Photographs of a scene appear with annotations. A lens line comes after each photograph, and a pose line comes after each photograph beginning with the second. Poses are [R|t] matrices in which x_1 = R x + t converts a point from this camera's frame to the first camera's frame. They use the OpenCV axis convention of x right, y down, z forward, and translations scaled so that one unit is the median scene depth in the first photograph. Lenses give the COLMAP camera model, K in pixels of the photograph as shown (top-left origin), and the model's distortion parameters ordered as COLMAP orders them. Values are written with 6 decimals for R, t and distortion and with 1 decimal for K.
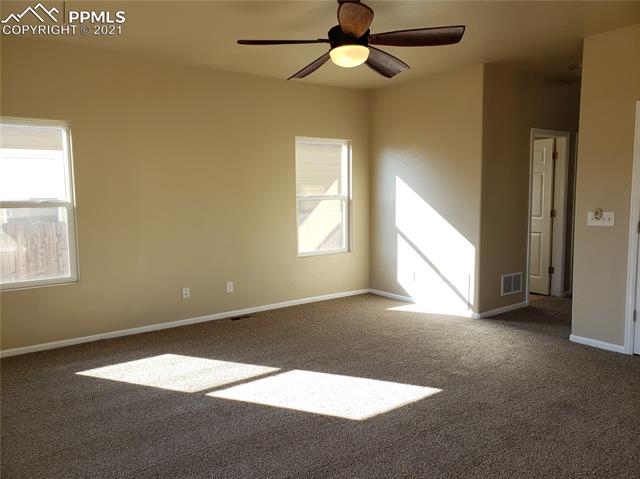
lens RADIAL K [[494.5, 0, 318.7], [0, 494.5, 232.3], [0, 0, 1]] dist [0.028231, -0.003144]
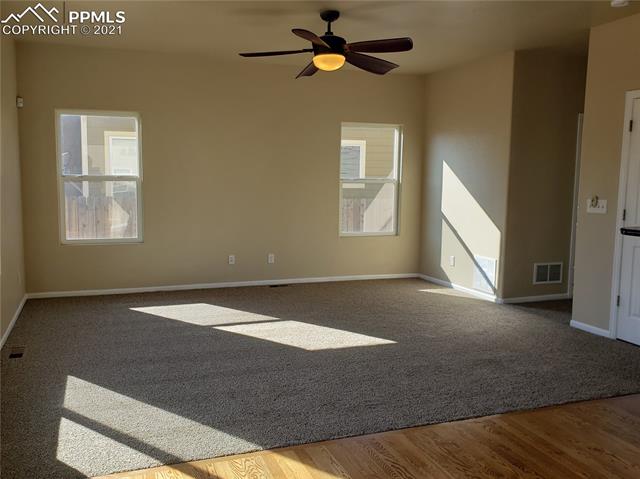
lens RADIAL K [[581.9, 0, 317.9], [0, 581.9, 231.0], [0, 0, 1]] dist [0.096303, -0.207951]
pose [[0.965563, 0.048155, -0.255675, 0.268664], [-0.045971, 0.998837, 0.014514, 0.026816], [0.256076, -0.002261, 0.966654, -0.257068]]
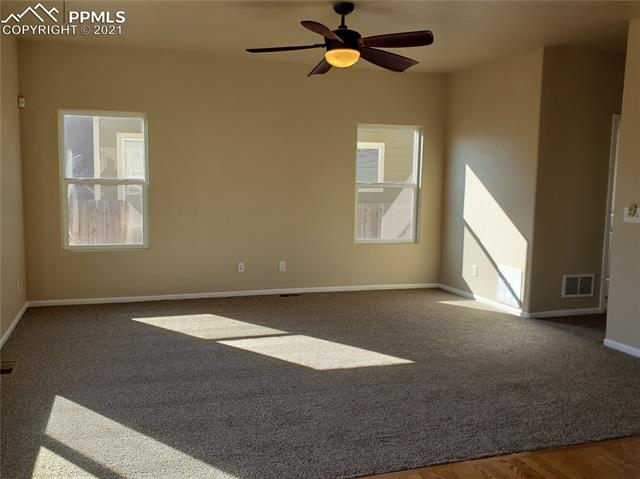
lens RADIAL K [[586.8, 0, 314.2], [0, 586.8, 232.9], [0, 0, 1]] dist [0.025211, -0.017453]
pose [[0.954441, 0.055652, -0.293163, 0.262965], [-0.053647, 0.998449, 0.014879, 0.017904], [0.293537, 0.001526, 0.955947, -0.192163]]
